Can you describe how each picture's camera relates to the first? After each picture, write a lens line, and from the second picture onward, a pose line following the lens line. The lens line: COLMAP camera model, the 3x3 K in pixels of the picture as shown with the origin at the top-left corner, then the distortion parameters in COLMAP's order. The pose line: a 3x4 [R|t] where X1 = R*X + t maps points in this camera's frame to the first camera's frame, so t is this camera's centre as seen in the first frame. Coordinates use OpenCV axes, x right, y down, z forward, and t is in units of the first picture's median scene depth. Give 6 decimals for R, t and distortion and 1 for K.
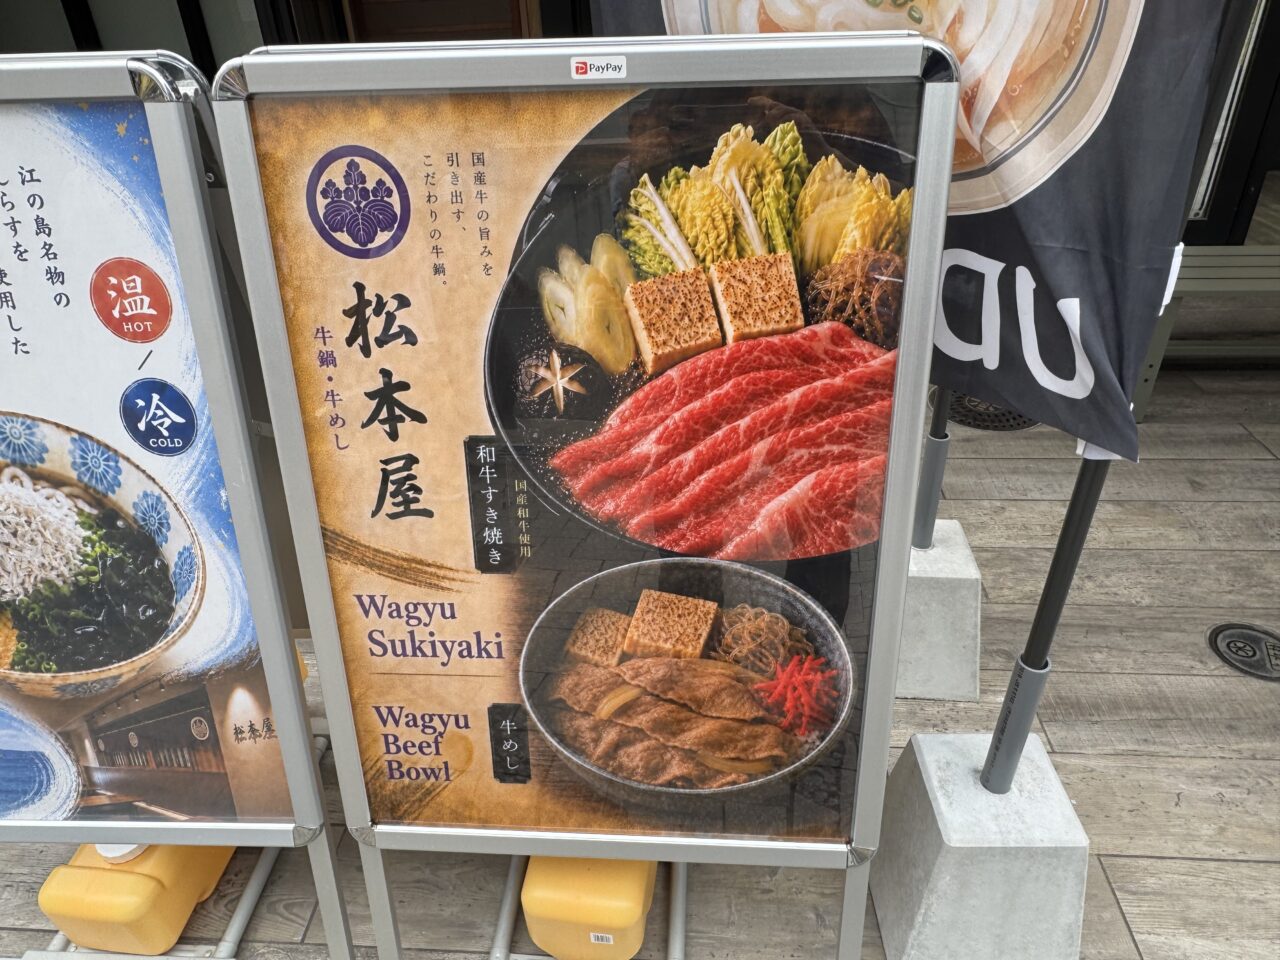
lens RADIAL K [[871.7, 0, 640.8], [0, 871.7, 481.2], [0, 0, 1]] dist [-0.002670, 0.004817]
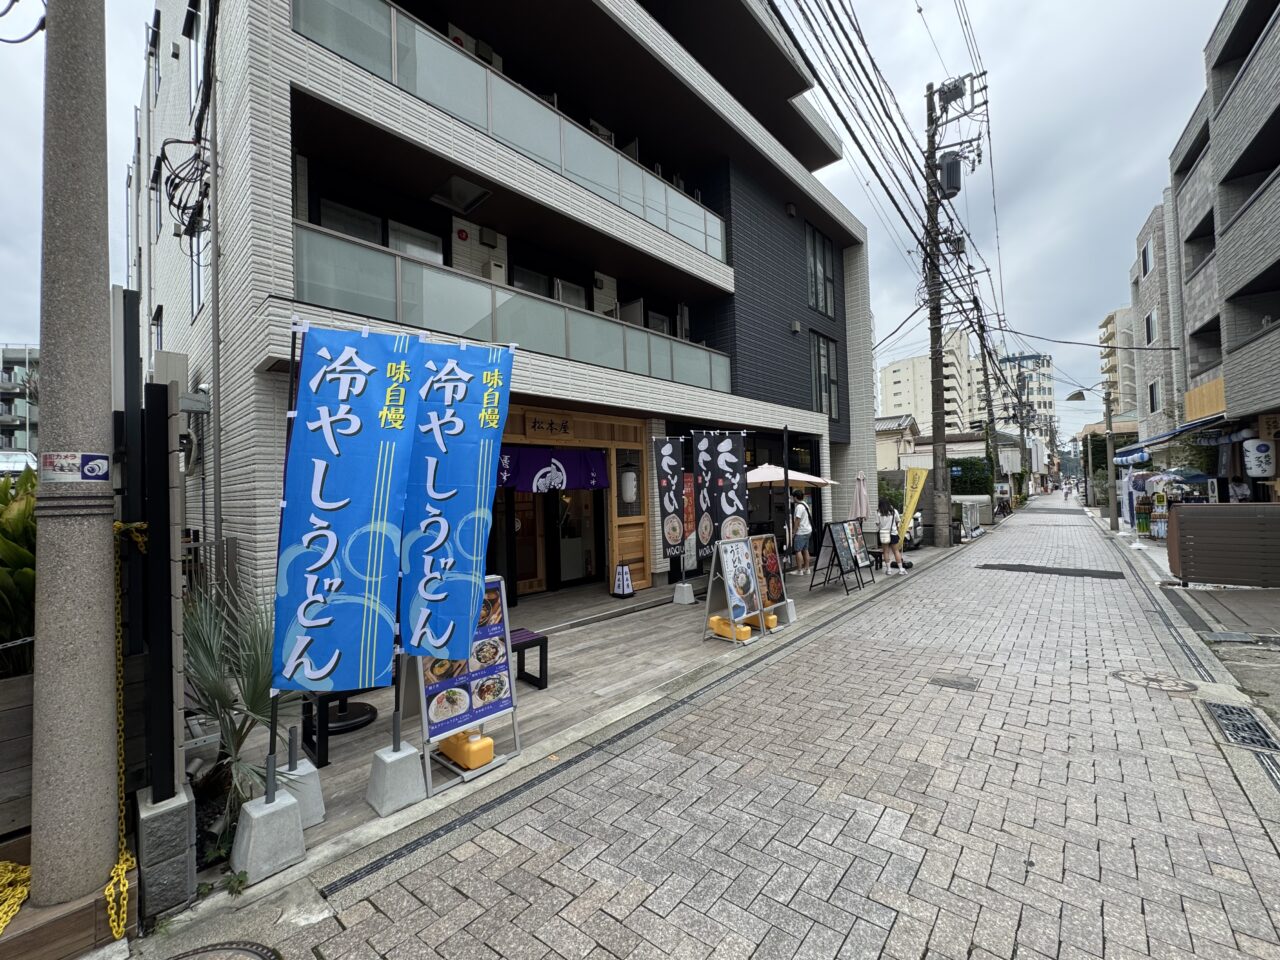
lens RADIAL K [[514.0, 0, 638.0], [0, 514.0, 479.3], [0, 0, 1]] dist [-0.001354, -0.000024]
pose [[0.628320, 0.045801, 0.776606, -6.513797], [0.401900, 0.835625, -0.374442, 0.888192], [-0.666101, 0.547387, 0.506632, -2.010054]]
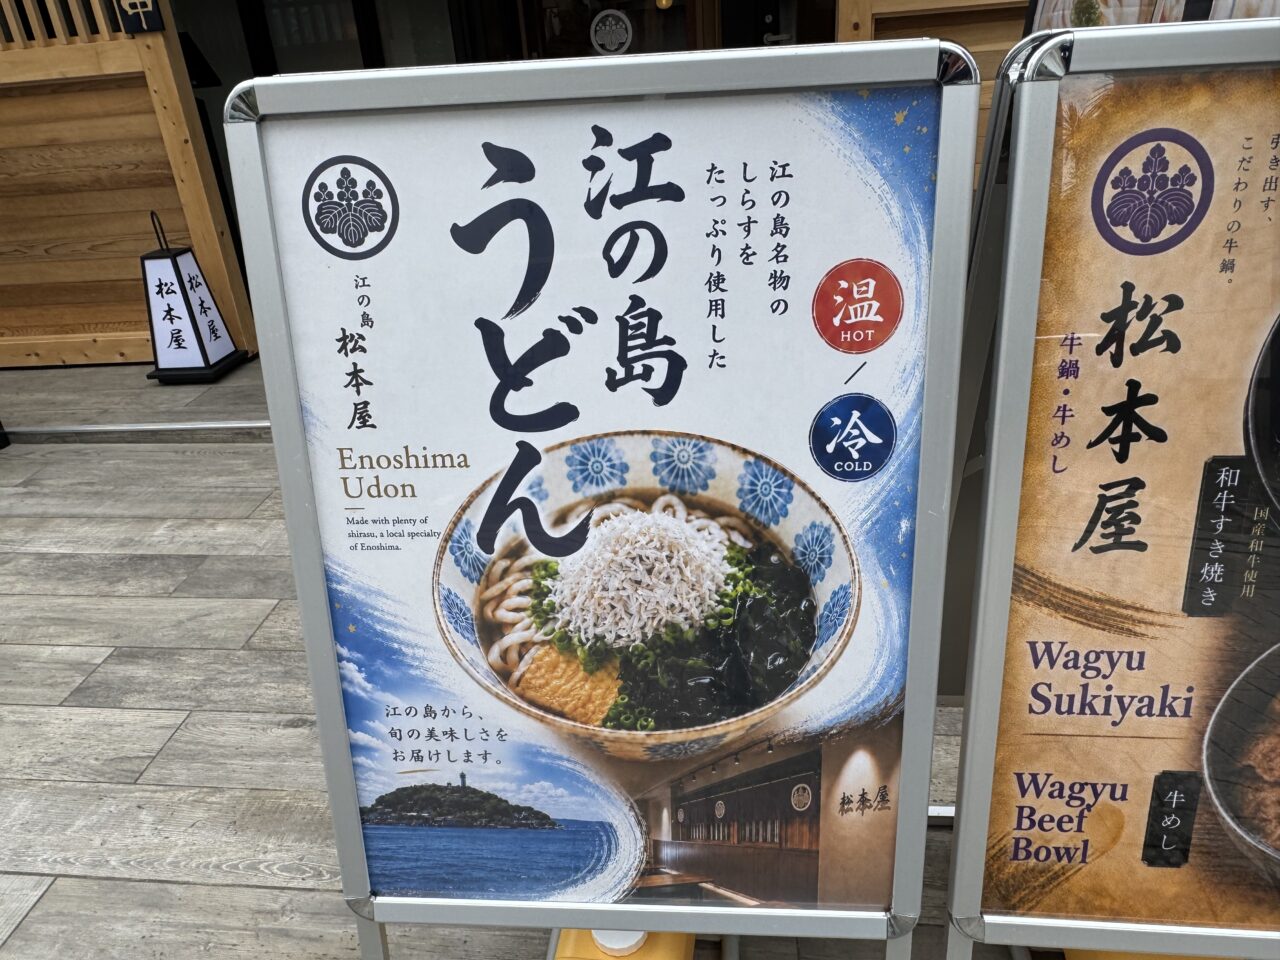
lens RADIAL K [[871.7, 0, 644.6], [0, 871.7, 476.8], [0, 0, 1]] dist [-0.002670, 0.004817]
pose [[0.999157, -0.003362, -0.040922, -0.697235], [-0.000574, 0.995401, -0.095792, 0.050725], [0.041056, 0.095735, 0.994560, 0.095647]]
